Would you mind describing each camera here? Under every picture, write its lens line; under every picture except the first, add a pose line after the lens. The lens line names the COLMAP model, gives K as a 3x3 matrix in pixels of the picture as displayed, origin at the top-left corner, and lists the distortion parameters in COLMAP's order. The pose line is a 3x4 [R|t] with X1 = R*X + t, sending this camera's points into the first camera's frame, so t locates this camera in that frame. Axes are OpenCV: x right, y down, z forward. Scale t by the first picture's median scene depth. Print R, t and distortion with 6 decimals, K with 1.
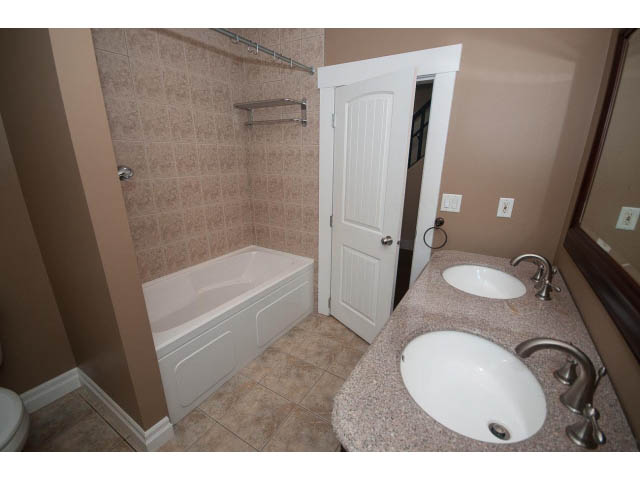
lens RADIAL K [[281.6, 0, 324.1], [0, 281.6, 244.9], [0, 0, 1]] dist [0.026668, -0.020886]
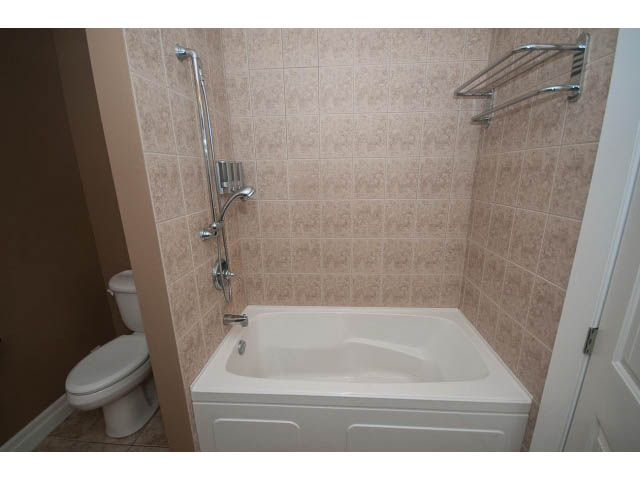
lens RADIAL K [[281.6, 0, 324.1], [0, 281.6, 244.9], [0, 0, 1]] dist [0.026668, -0.020886]
pose [[0.460780, 0.209681, -0.862389, 0.175362], [-0.252952, 0.962416, 0.098847, -0.169491], [0.850704, 0.172596, 0.496502, 0.534894]]
